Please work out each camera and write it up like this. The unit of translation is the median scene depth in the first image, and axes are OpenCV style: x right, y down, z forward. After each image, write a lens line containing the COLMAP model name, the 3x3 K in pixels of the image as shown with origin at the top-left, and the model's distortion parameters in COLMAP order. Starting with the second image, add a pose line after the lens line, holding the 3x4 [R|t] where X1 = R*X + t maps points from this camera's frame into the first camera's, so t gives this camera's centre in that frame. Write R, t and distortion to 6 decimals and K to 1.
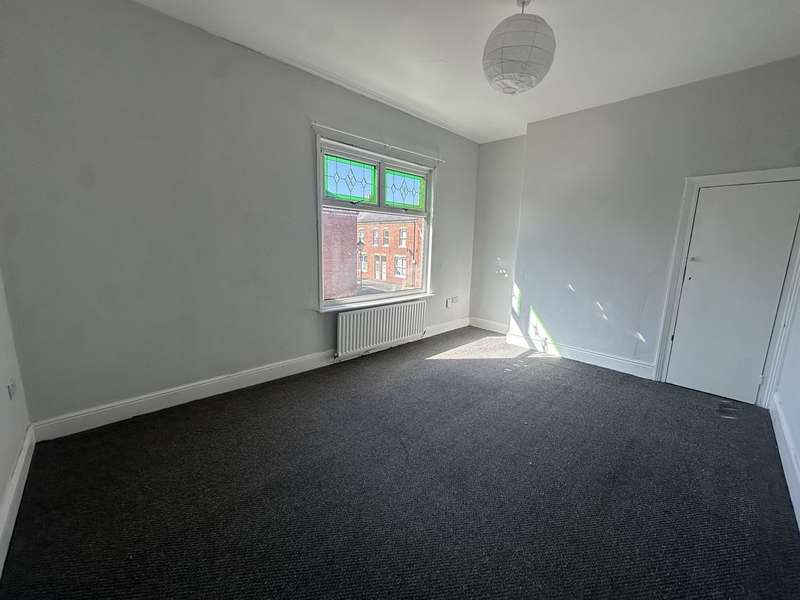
lens RADIAL K [[318.6, 0, 399.8], [0, 318.6, 301.2], [0, 0, 1]] dist [-0.004798, 0.000581]
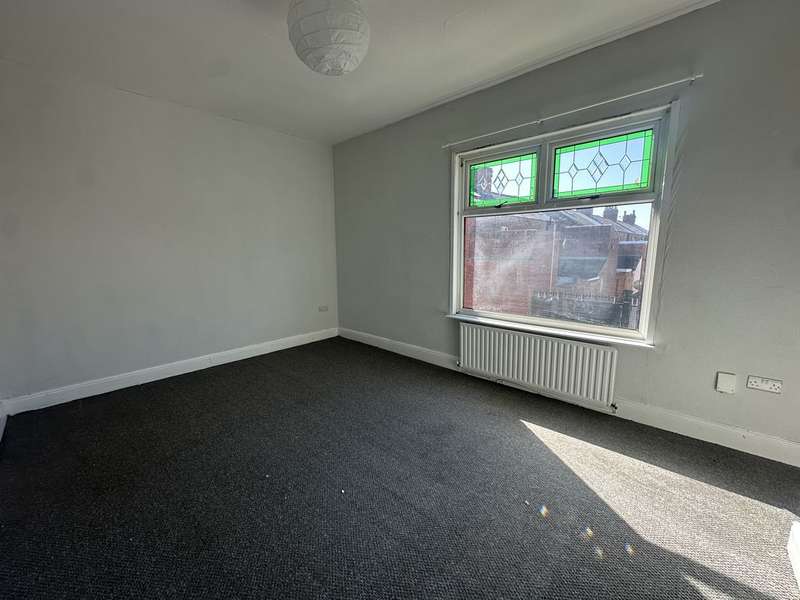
lens RADIAL K [[318.6, 0, 399.8], [0, 318.6, 301.2], [0, 0, 1]] dist [-0.004798, 0.000581]
pose [[0.072421, 0.129463, -0.988936, 0.698379], [-0.177250, 0.977427, 0.114976, -0.097017], [0.981498, 0.166962, 0.093734, 0.645459]]
